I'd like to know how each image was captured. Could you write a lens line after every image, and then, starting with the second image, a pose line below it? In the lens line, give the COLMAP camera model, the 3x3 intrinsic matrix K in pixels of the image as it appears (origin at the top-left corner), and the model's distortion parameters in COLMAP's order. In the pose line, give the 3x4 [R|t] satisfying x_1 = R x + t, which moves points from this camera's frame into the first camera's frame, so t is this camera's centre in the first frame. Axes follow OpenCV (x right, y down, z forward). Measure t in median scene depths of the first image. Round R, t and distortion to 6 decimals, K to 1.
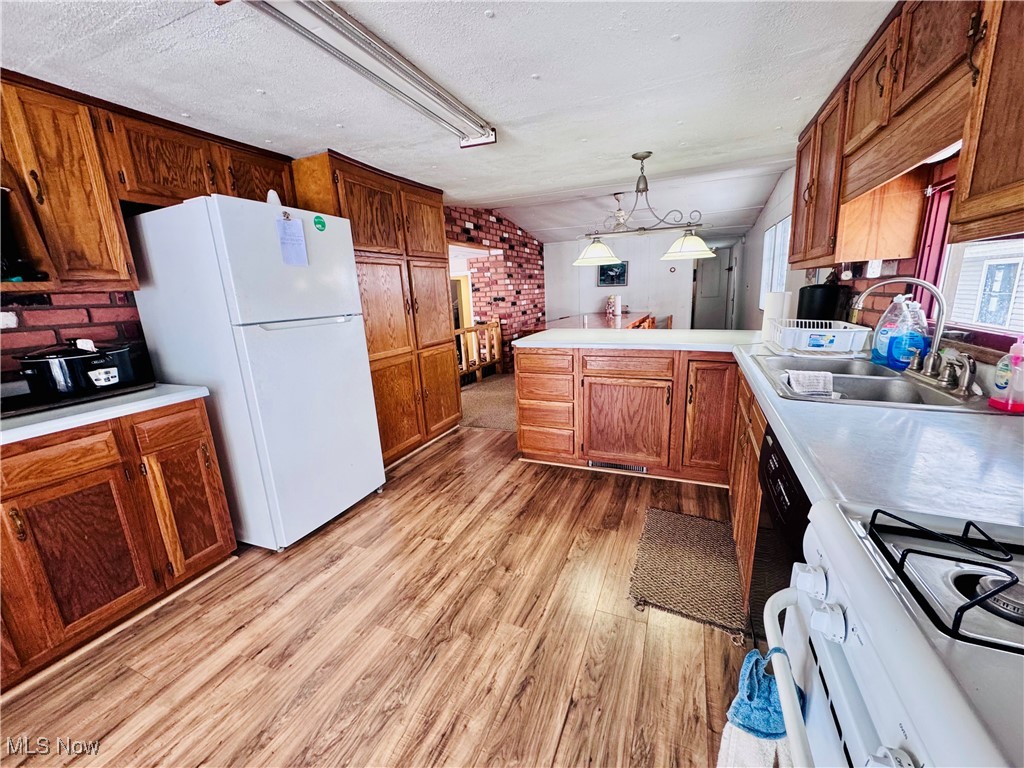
lens RADIAL K [[408.3, 0, 511.2], [0, 408.3, 384.8], [0, 0, 1]] dist [-0.002361, 0.000514]
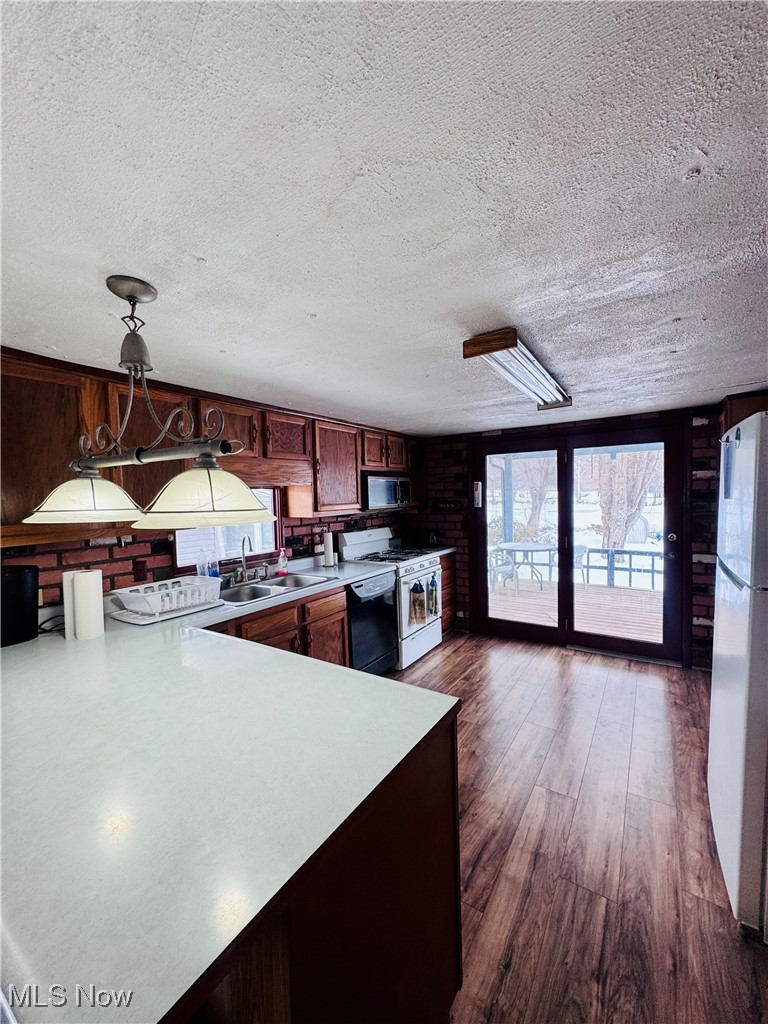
lens RADIAL K [[408.3, 0, 384.0], [0, 408.3, 513.7], [0, 0, 1]] dist [-0.002361, 0.000514]
pose [[-0.980901, 0.060692, 0.184798, -0.013437], [0.108040, 0.960038, 0.258175, -0.490383], [-0.161743, 0.273210, -0.948259, 1.691849]]
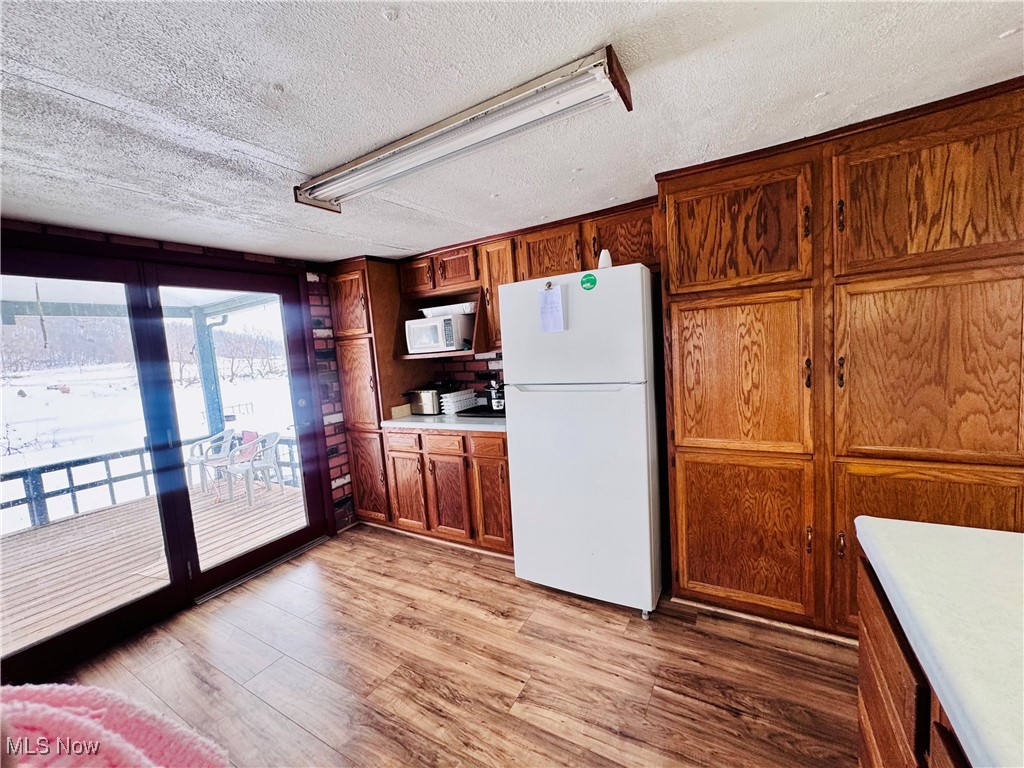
lens RADIAL K [[408.3, 0, 510.9], [0, 408.3, 383.7], [0, 0, 1]] dist [-0.002361, 0.000514]
pose [[-0.123207, 0.145988, -0.981584, 0.450706], [-0.145430, 0.975786, 0.163379, -0.286603], [0.981667, 0.162881, -0.098992, 0.919750]]
